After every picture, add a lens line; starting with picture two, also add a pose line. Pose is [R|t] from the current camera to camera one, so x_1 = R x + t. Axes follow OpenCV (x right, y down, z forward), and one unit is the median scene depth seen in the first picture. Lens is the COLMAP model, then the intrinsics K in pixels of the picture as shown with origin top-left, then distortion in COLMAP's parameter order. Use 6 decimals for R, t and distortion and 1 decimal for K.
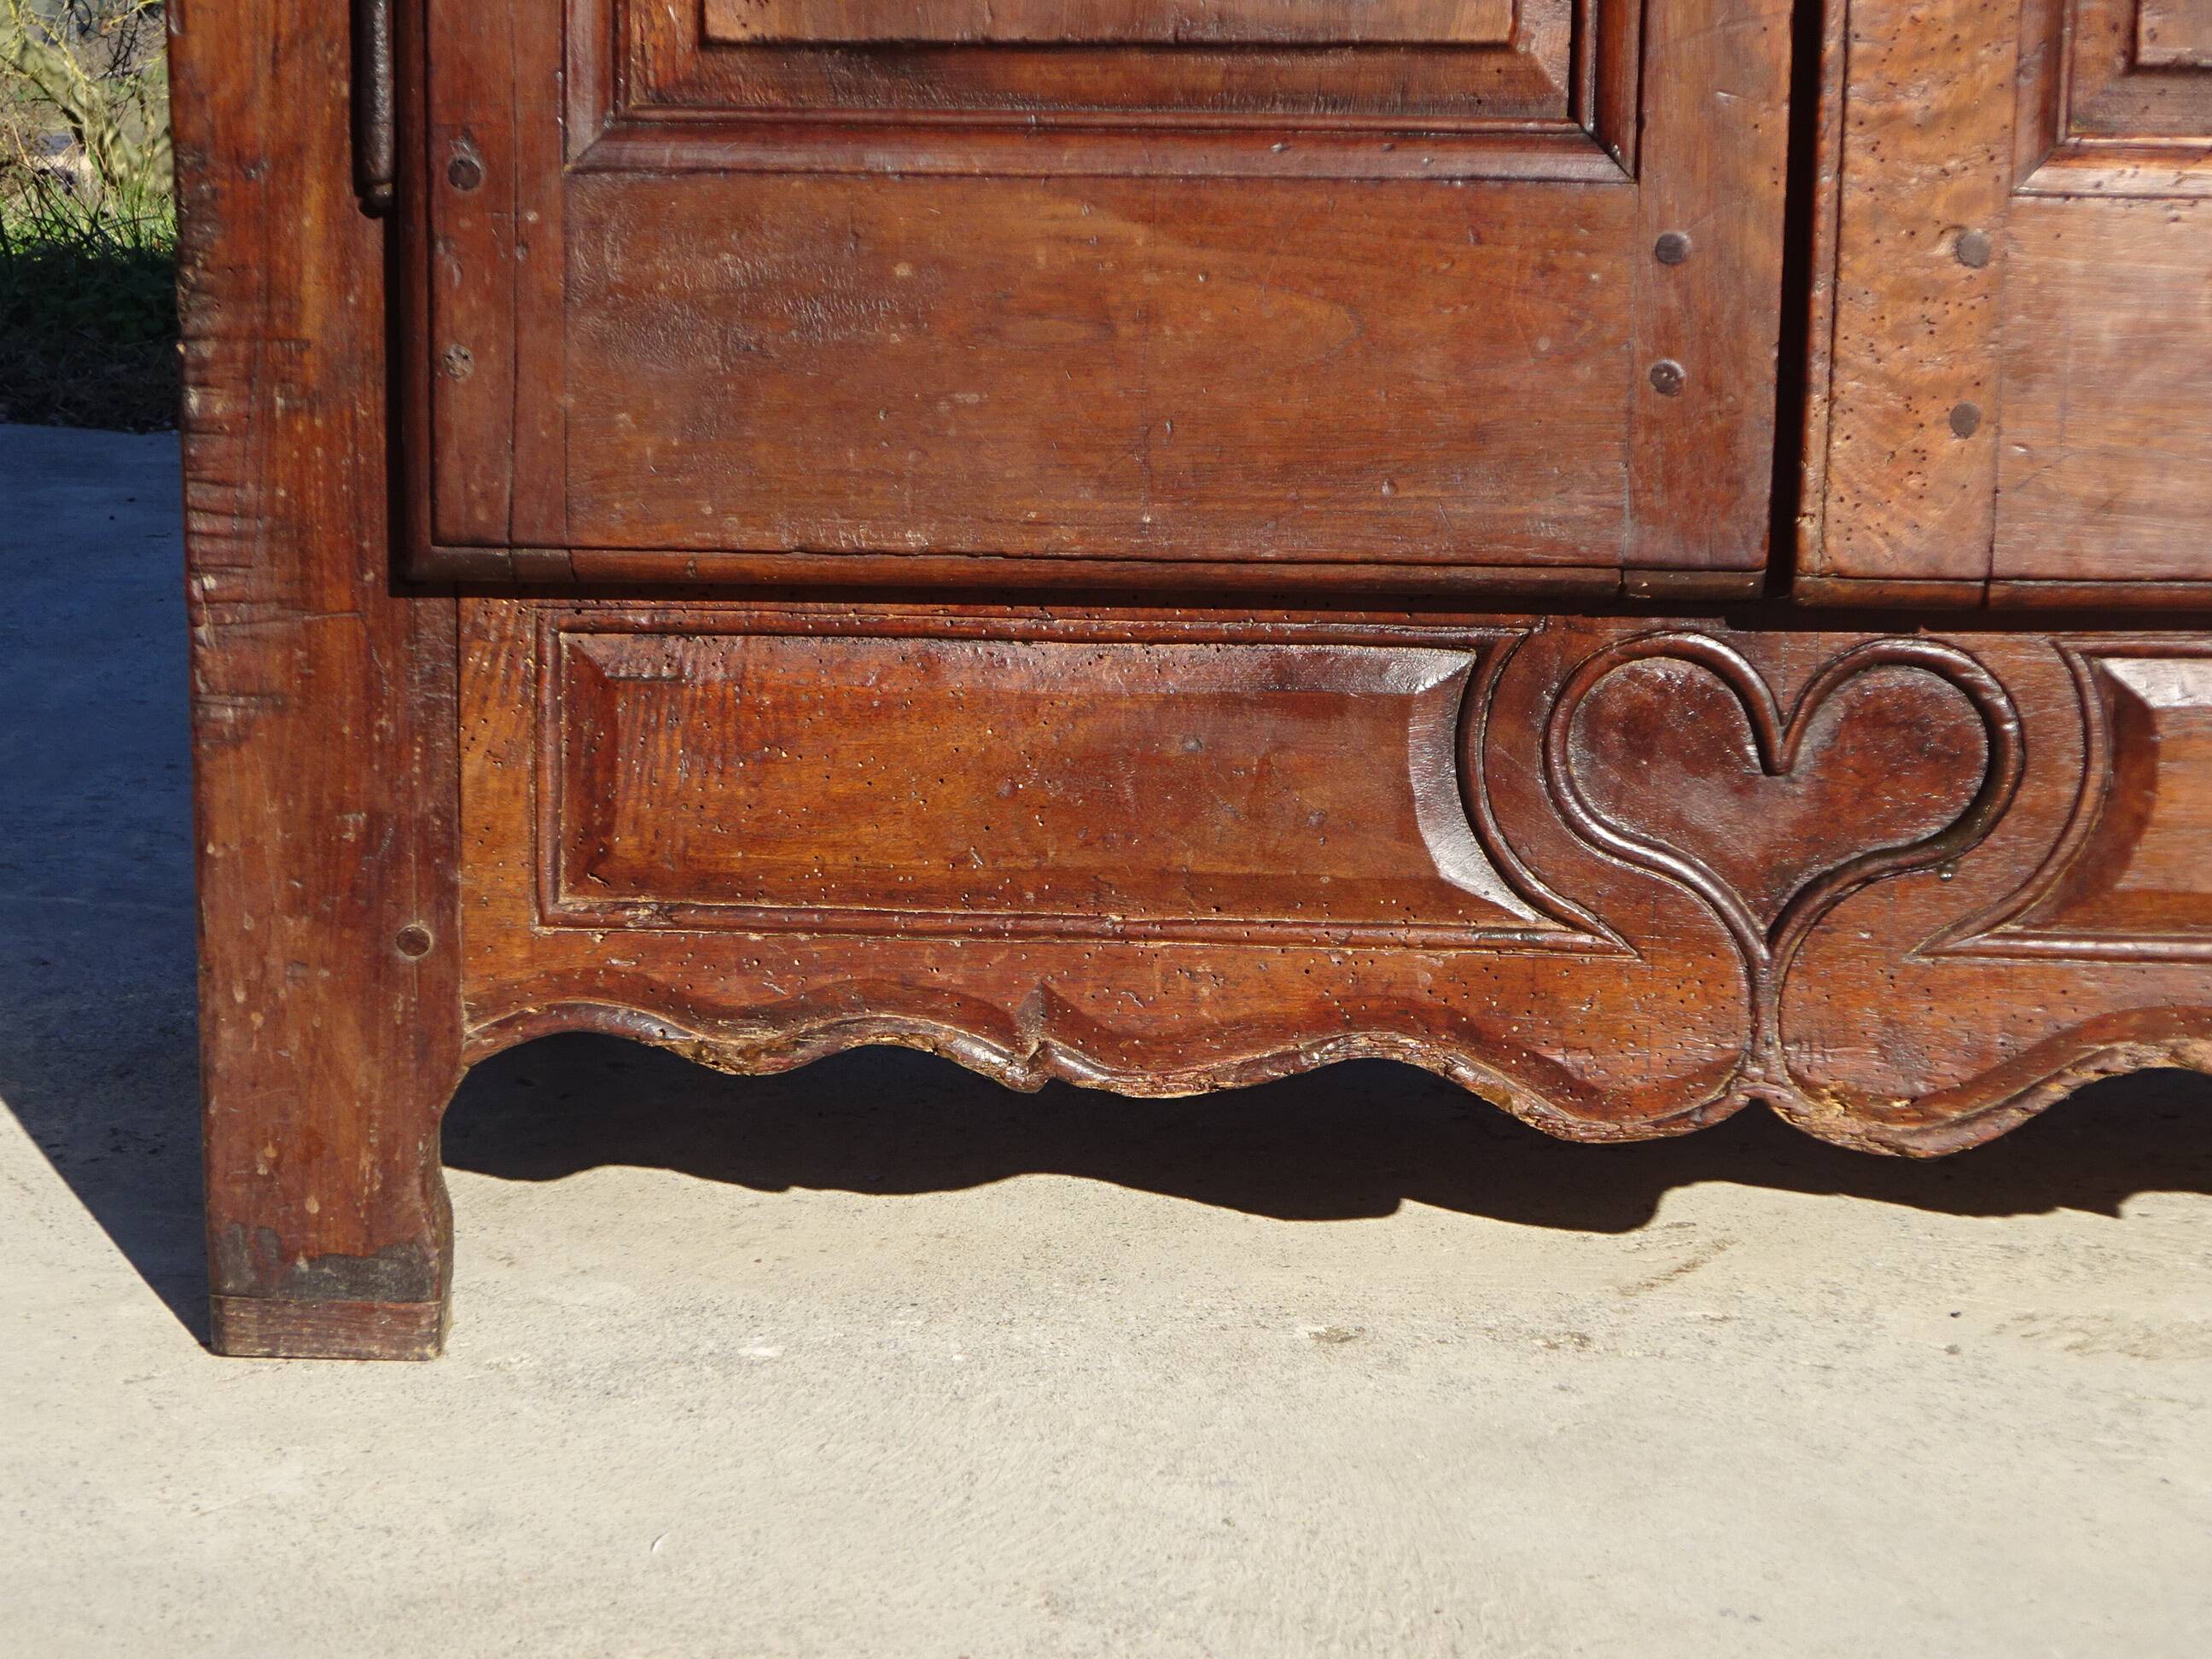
lens RADIAL K [[4460.4, 0, 1110.9], [0, 4460.4, 846.2], [0, 0, 1]] dist [0.007059, 0.037894]
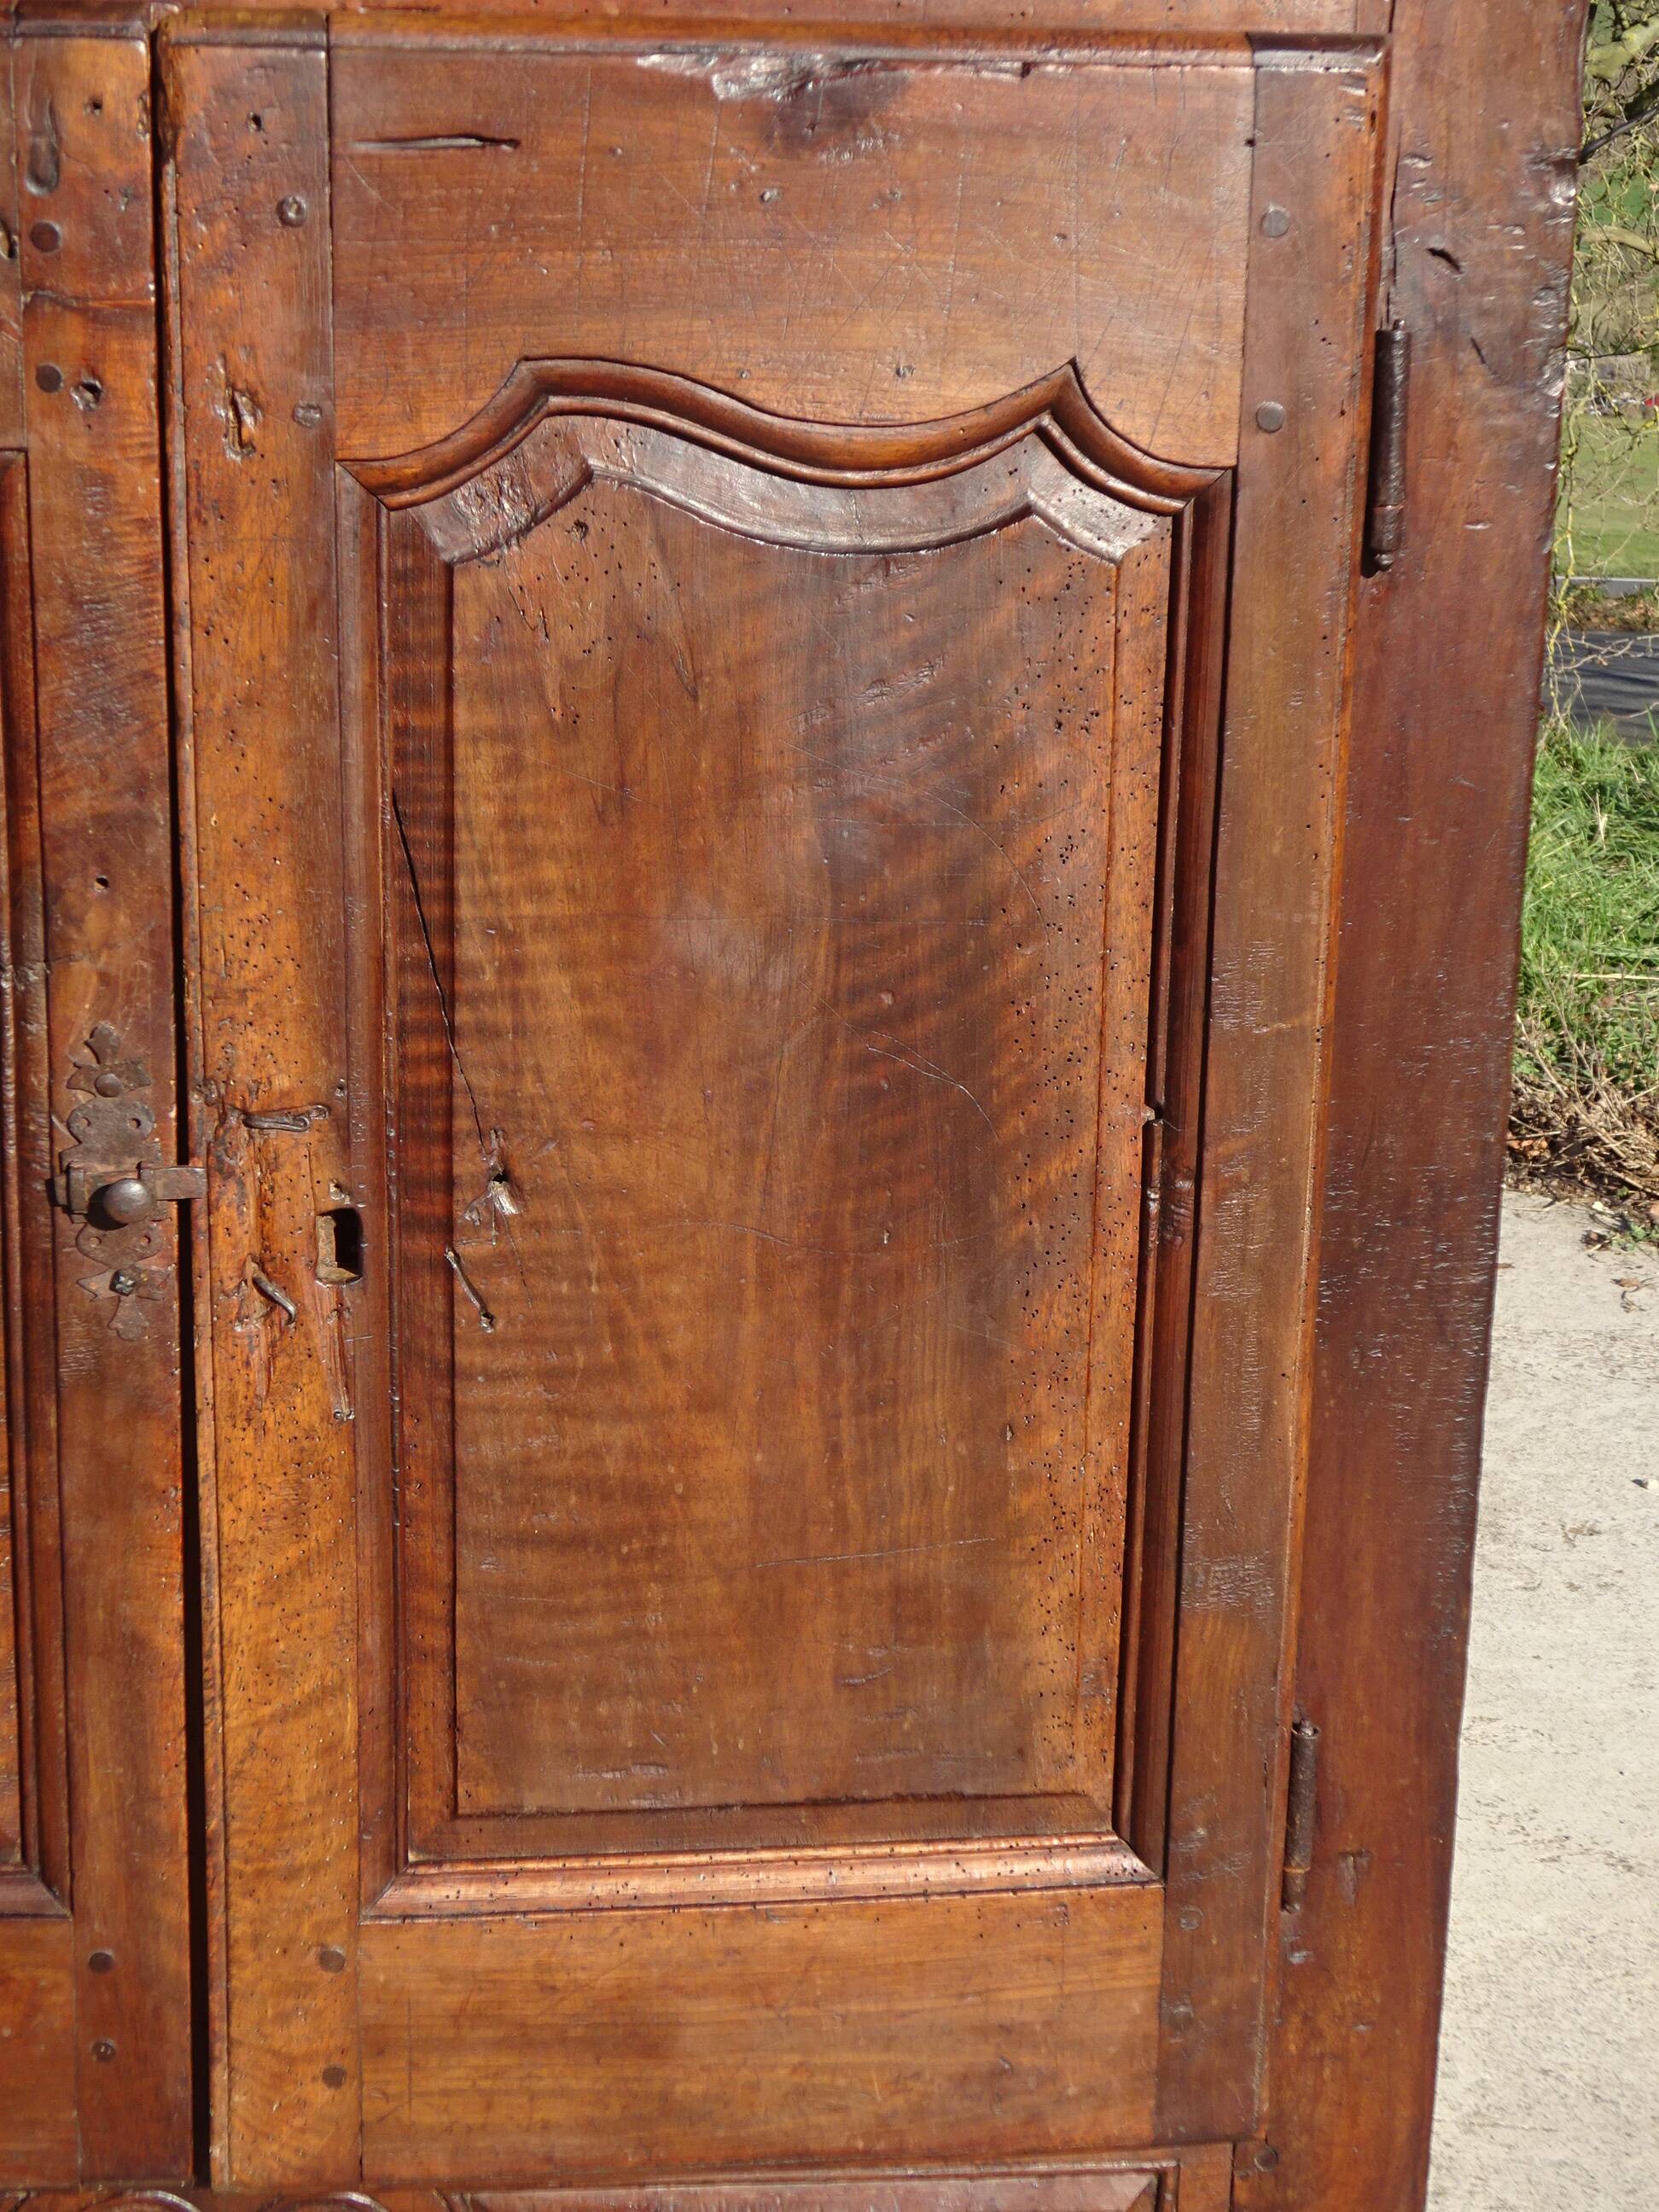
lens RADIAL K [[3781.9, 0, 823.6], [0, 3781.9, 1106.4], [0, 0, 1]] dist [0.008268, 0.070850]
pose [[0.994950, -0.017076, 0.098910, 0.221800], [0.009320, 0.996882, 0.078353, -0.449876], [-0.099940, -0.077036, 0.992007, -0.090565]]
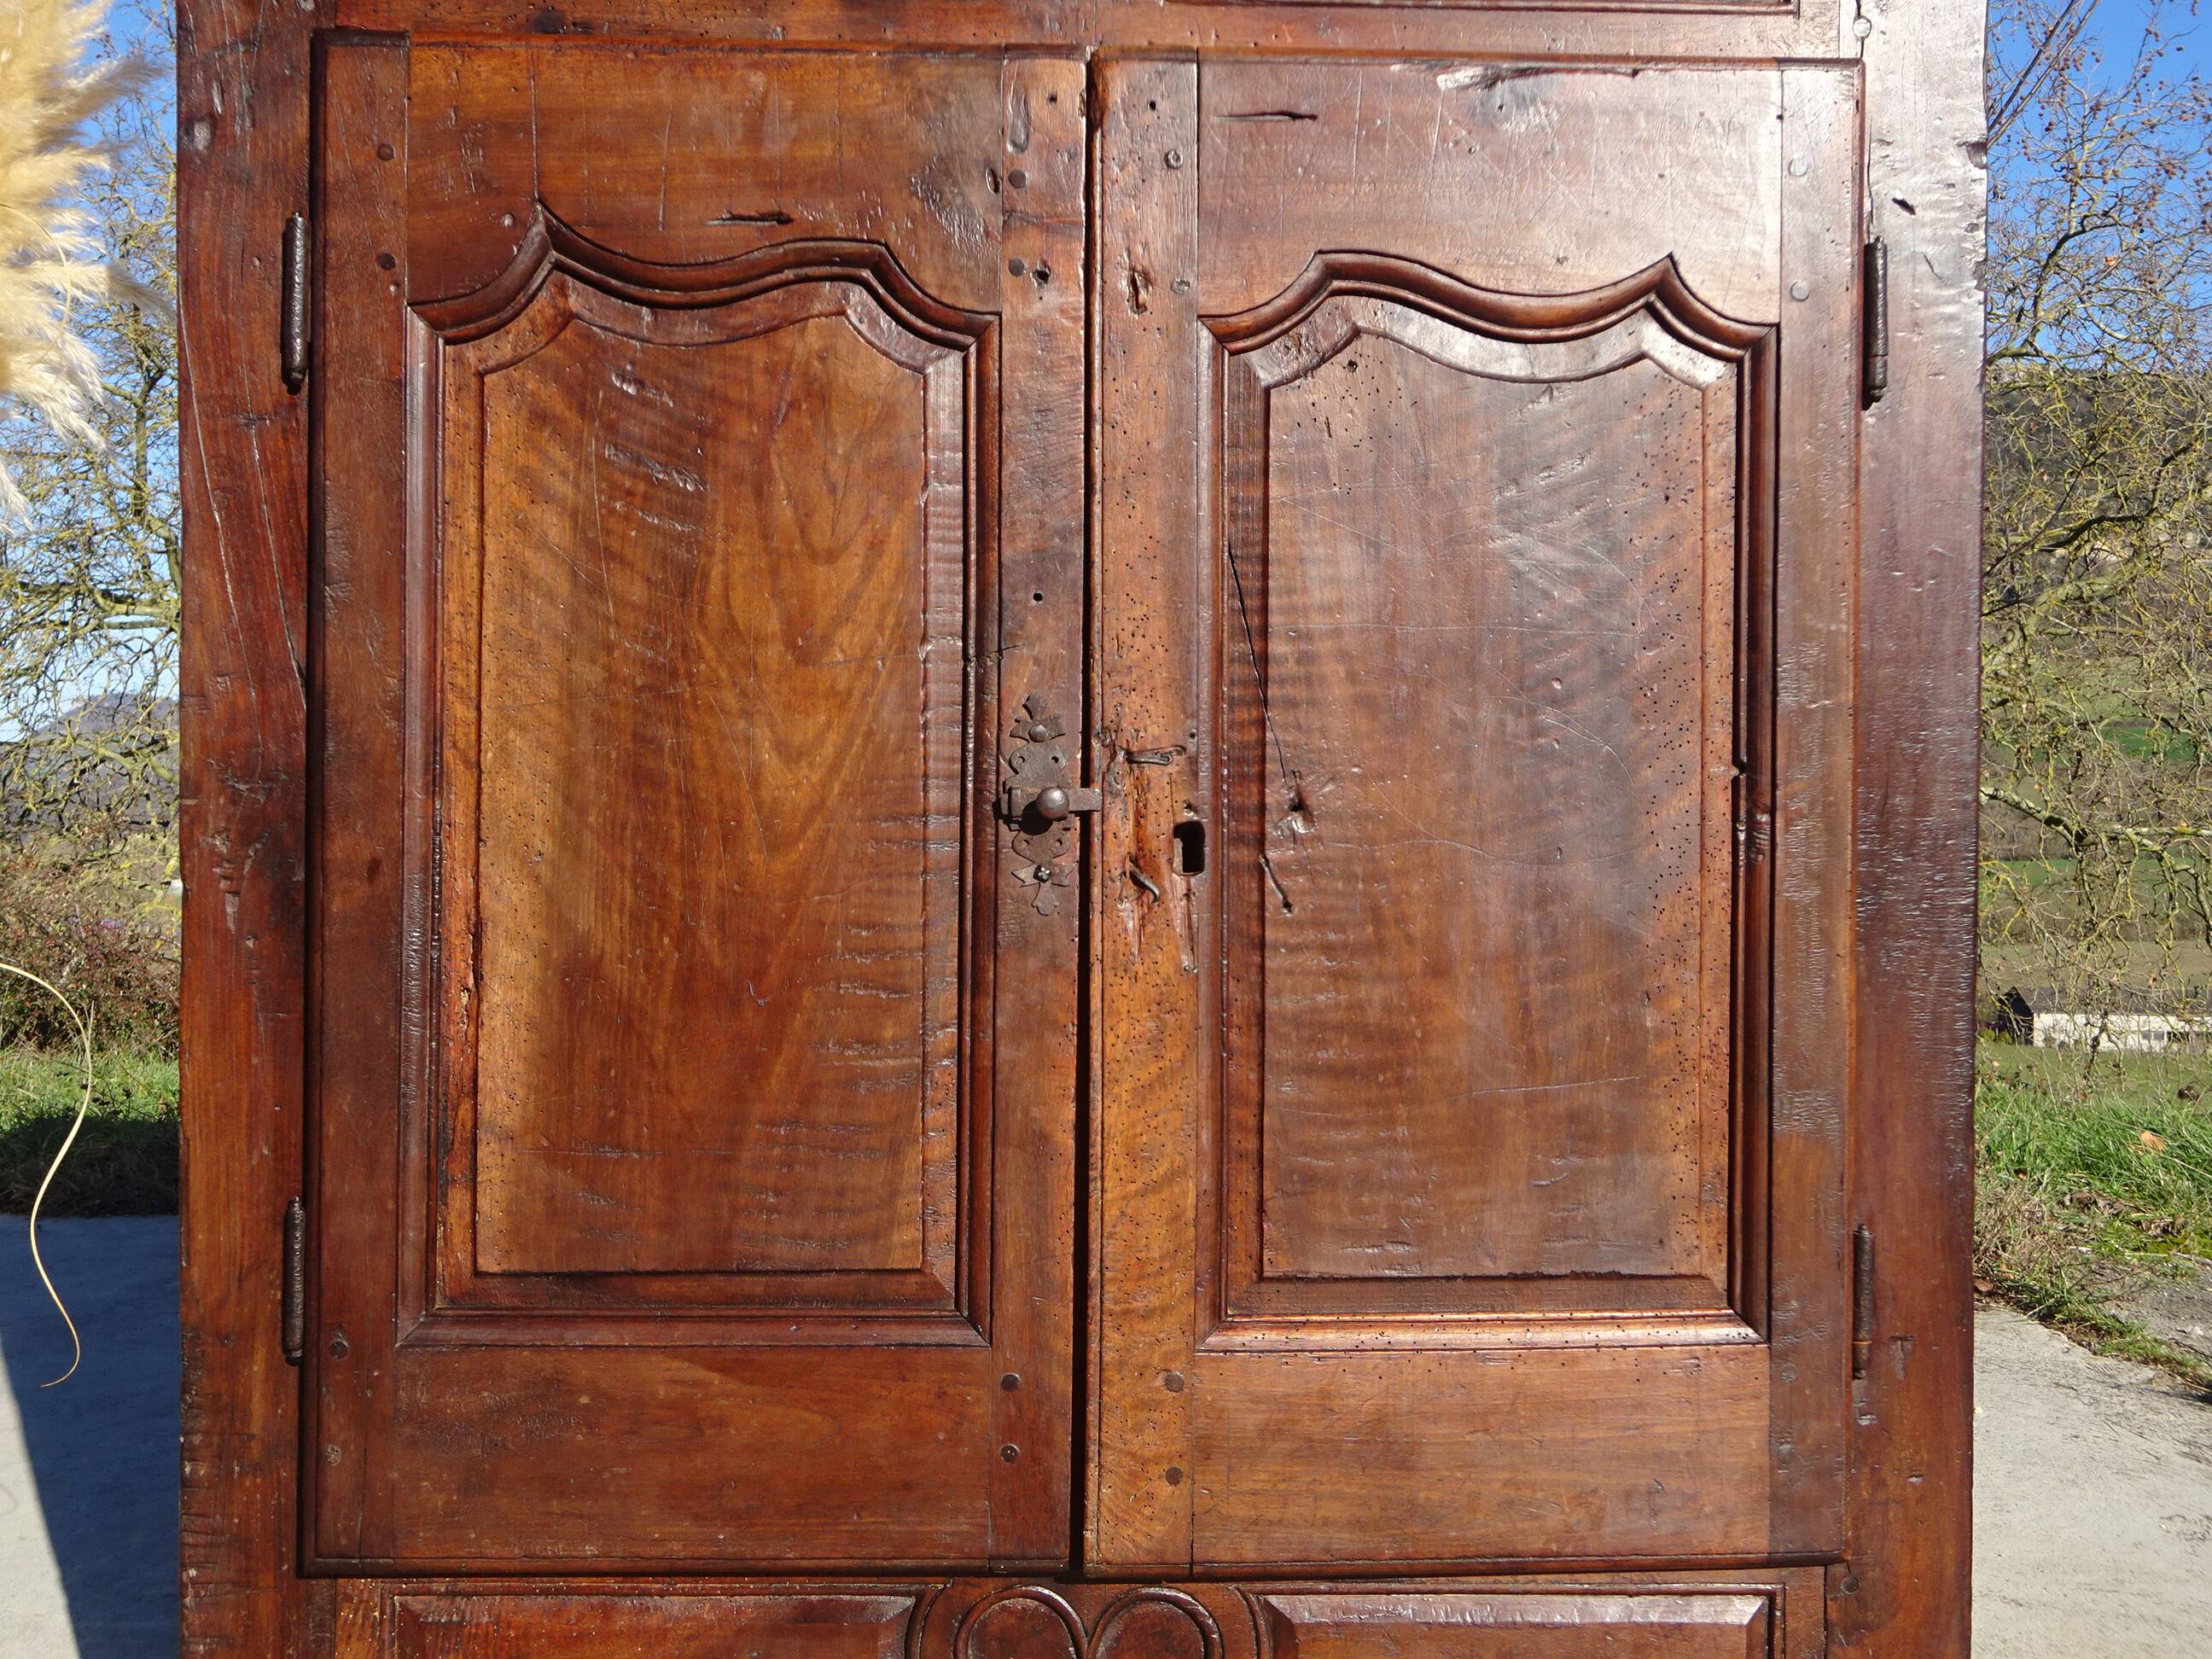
lens RADIAL K [[2493.2, 0, 1114.7], [0, 2493.2, 831.0], [0, 0, 1]] dist [-0.000309, 0.081276]
pose [[0.998968, -0.004956, 0.045150, 0.118931], [0.013286, 0.982438, -0.186116, -0.159216], [-0.043435, 0.186524, 0.981490, -0.038466]]
